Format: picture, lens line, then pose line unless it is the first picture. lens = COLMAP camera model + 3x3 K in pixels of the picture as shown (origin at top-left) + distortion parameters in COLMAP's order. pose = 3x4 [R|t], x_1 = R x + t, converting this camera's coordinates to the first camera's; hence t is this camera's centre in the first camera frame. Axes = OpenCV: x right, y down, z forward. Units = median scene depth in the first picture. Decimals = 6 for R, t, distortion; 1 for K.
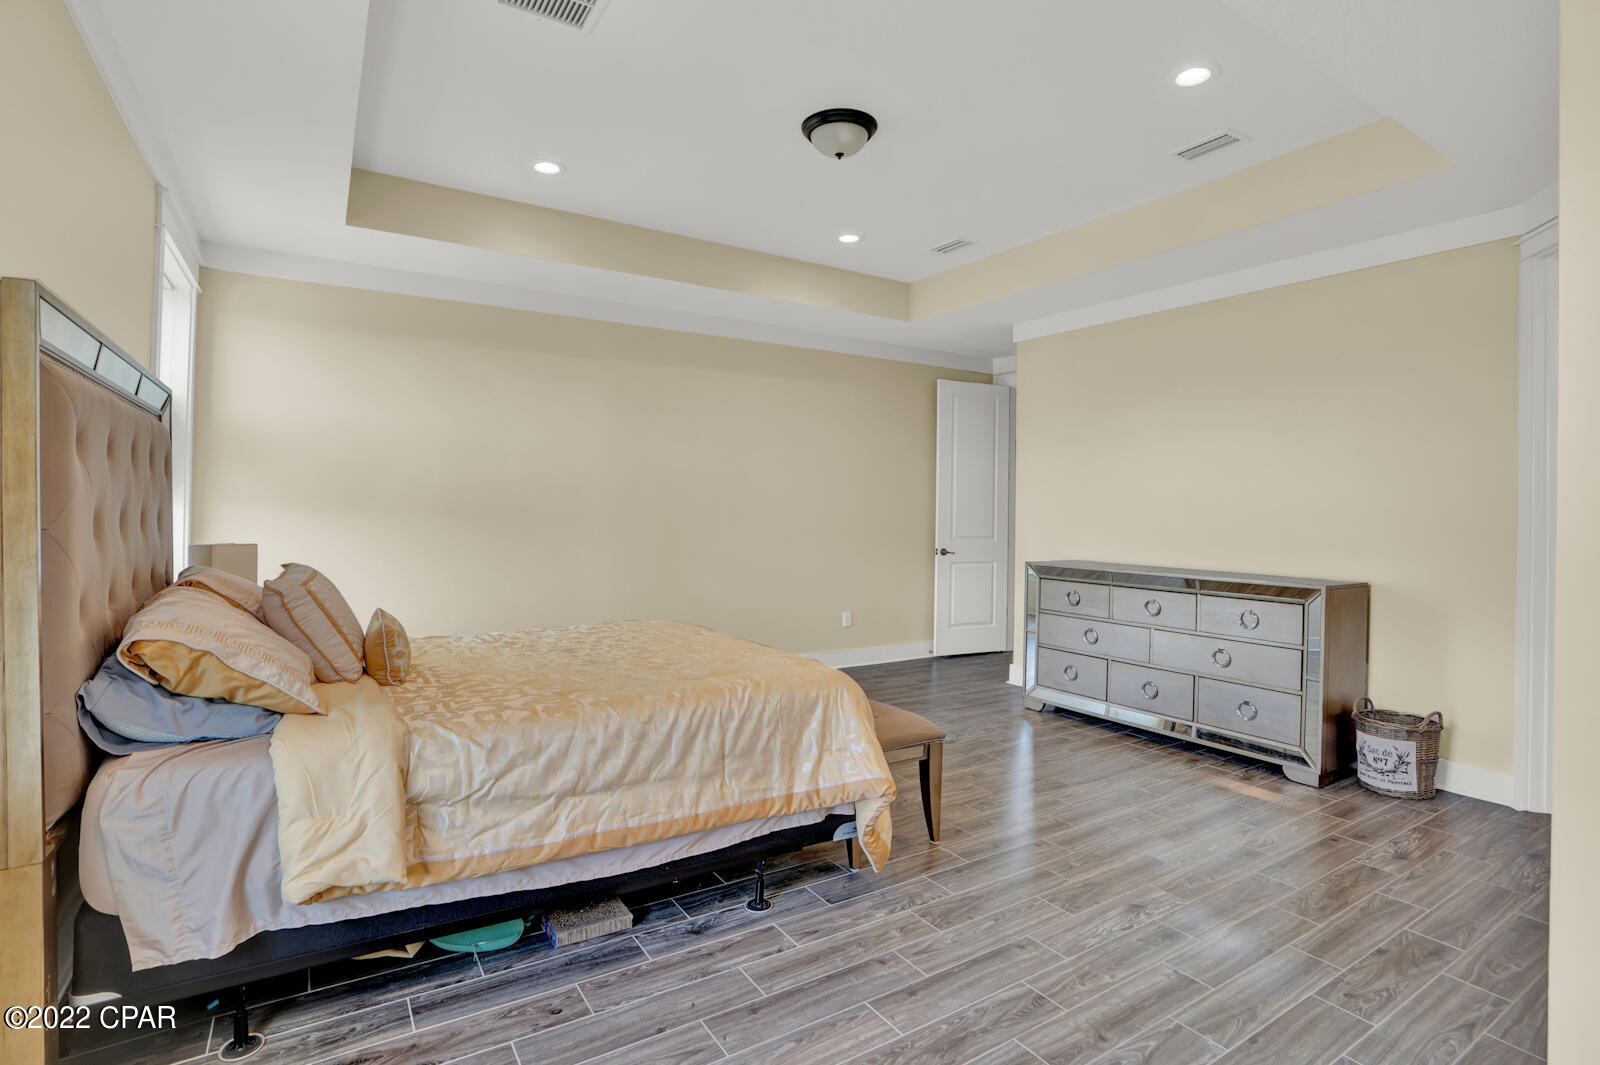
lens RADIAL K [[741.4, 0, 796.2], [0, 741.4, 530.2], [0, 0, 1]] dist [-0.016085, 0.000003]
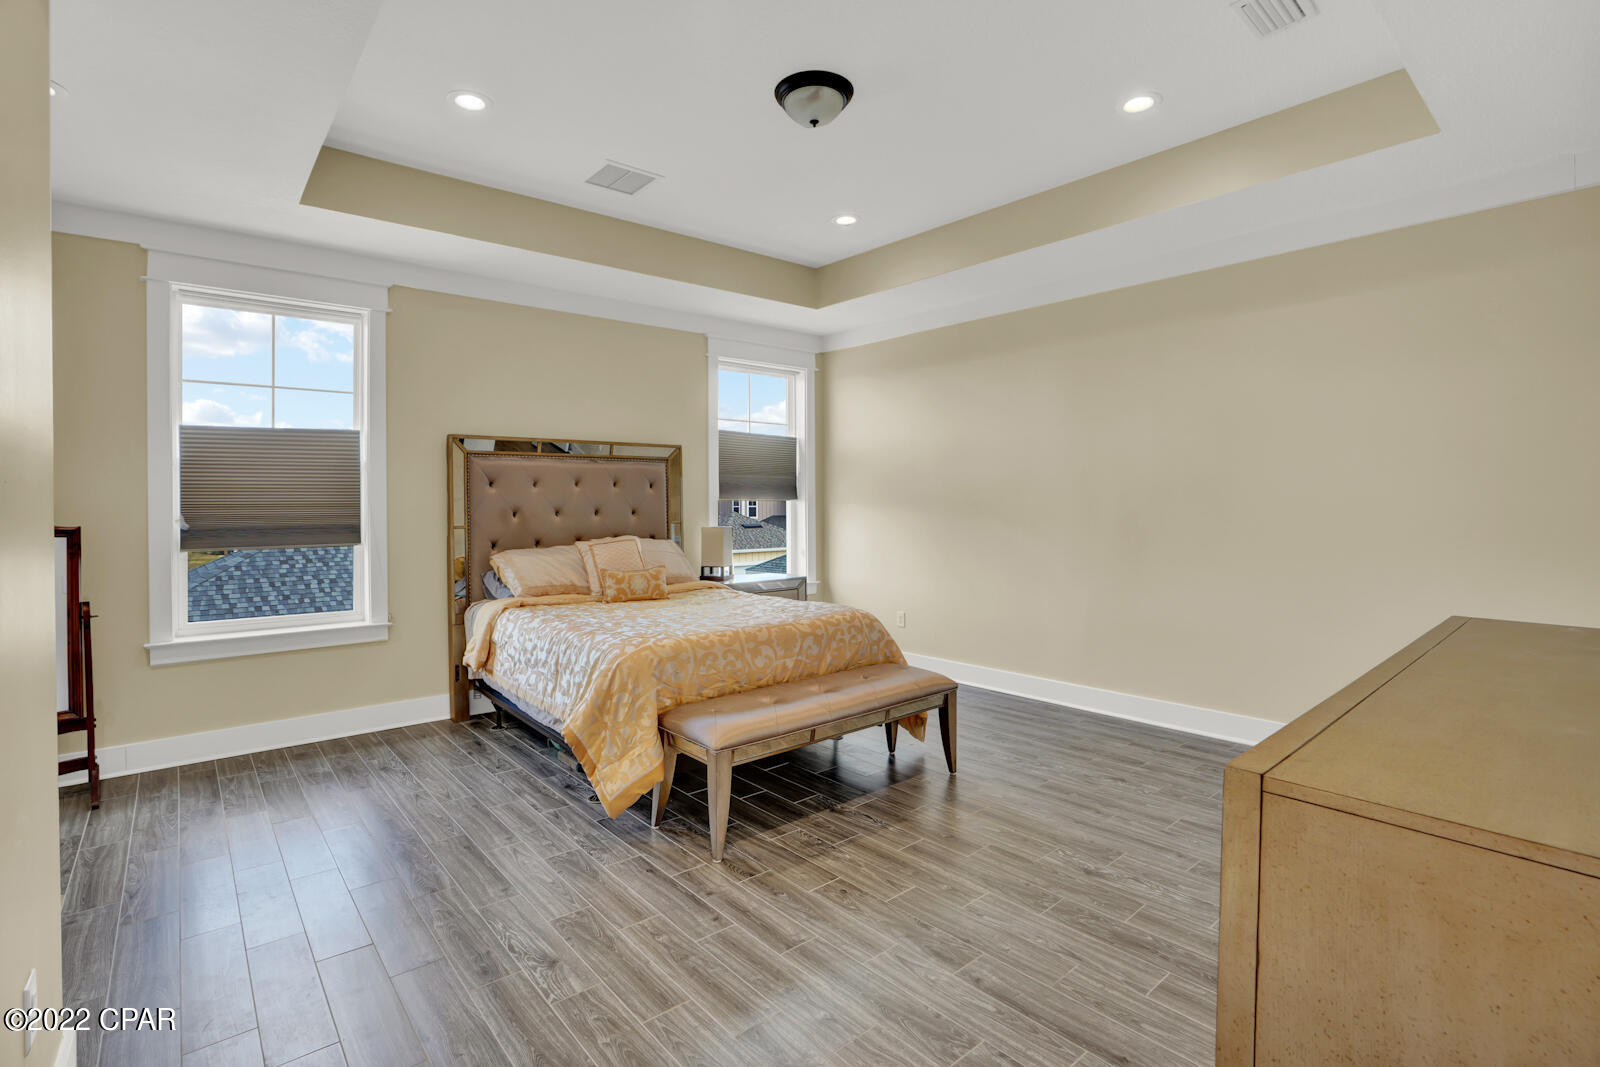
lens RADIAL K [[741.4, 0, 799.1], [0, 741.4, 526.0], [0, 0, 1]] dist [-0.016085, 0.000003]
pose [[0.139746, -0.000375, -0.990187, 1.571532], [-0.001509, 0.999999, -0.000591, -0.008279], [0.990186, 0.001576, 0.139745, 1.339856]]
